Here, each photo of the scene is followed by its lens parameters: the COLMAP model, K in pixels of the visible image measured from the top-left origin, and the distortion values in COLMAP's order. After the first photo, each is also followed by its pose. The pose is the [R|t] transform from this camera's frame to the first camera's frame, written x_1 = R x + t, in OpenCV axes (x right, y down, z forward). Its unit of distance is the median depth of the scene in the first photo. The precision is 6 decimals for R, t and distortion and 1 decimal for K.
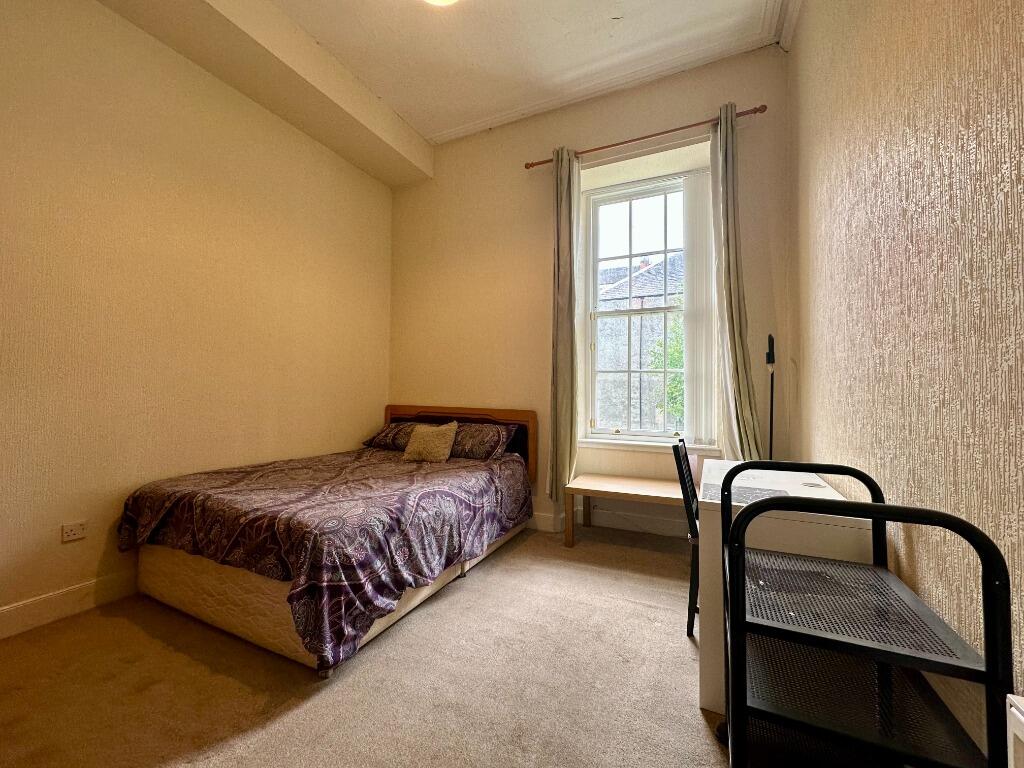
lens RADIAL K [[405.2, 0, 510.9], [0, 405.2, 382.9], [0, 0, 1]] dist [-0.003498, 0.000068]
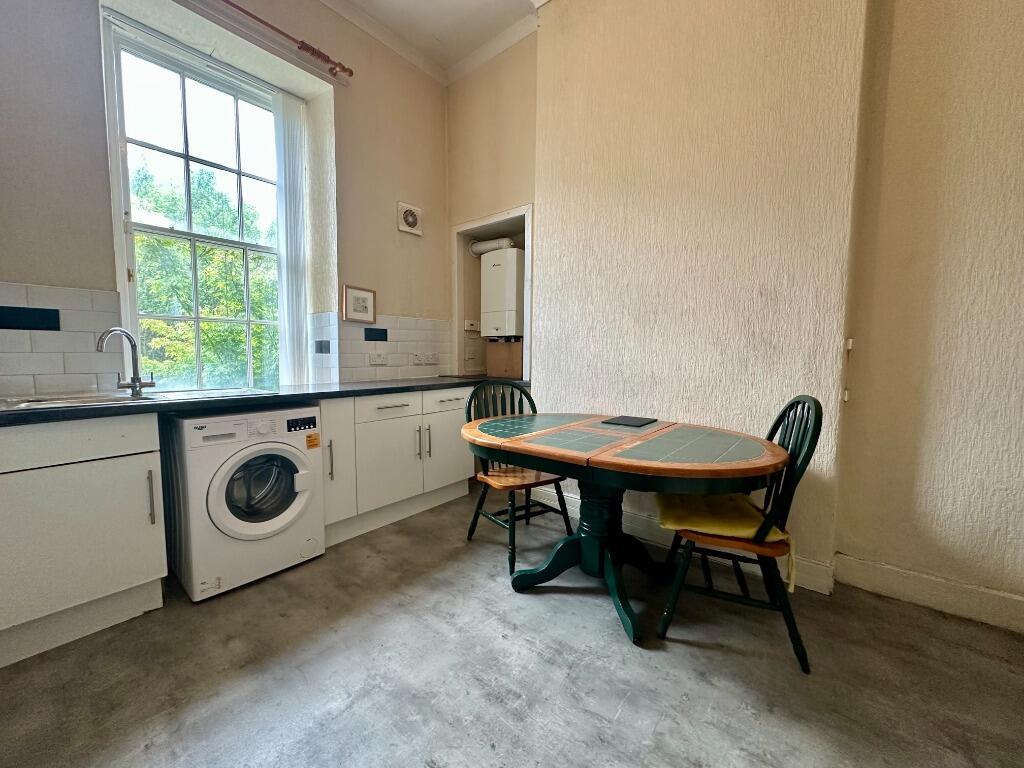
lens RADIAL K [[405.2, 0, 510.8], [0, 405.2, 381.8], [0, 0, 1]] dist [-0.003498, 0.000068]
pose [[0.264127, -0.071715, 0.961818, -0.268166], [-0.020897, 0.996572, 0.080045, 0.012921], [-0.964262, -0.041241, 0.261723, 0.250130]]
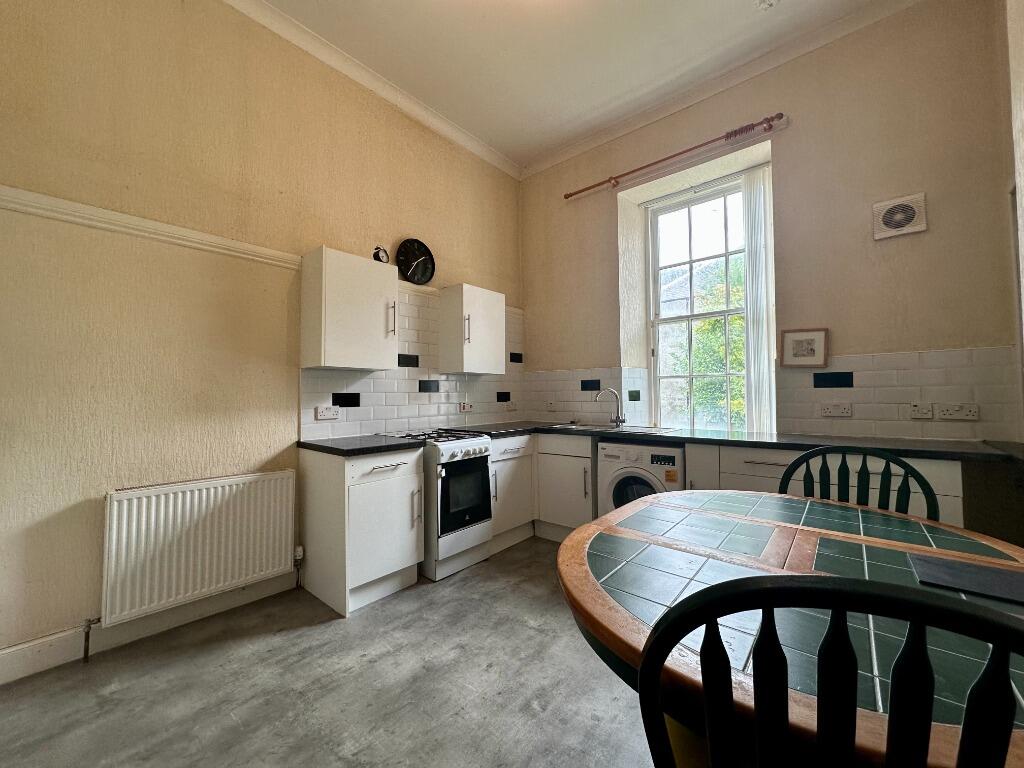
lens RADIAL K [[405.2, 0, 510.0], [0, 405.2, 383.1], [0, 0, 1]] dist [-0.003498, 0.000068]
pose [[0.957239, -0.017550, -0.288764, 0.153145], [0.012074, 0.999712, -0.020734, 0.000981], [0.289045, 0.016361, 0.957176, -0.080741]]
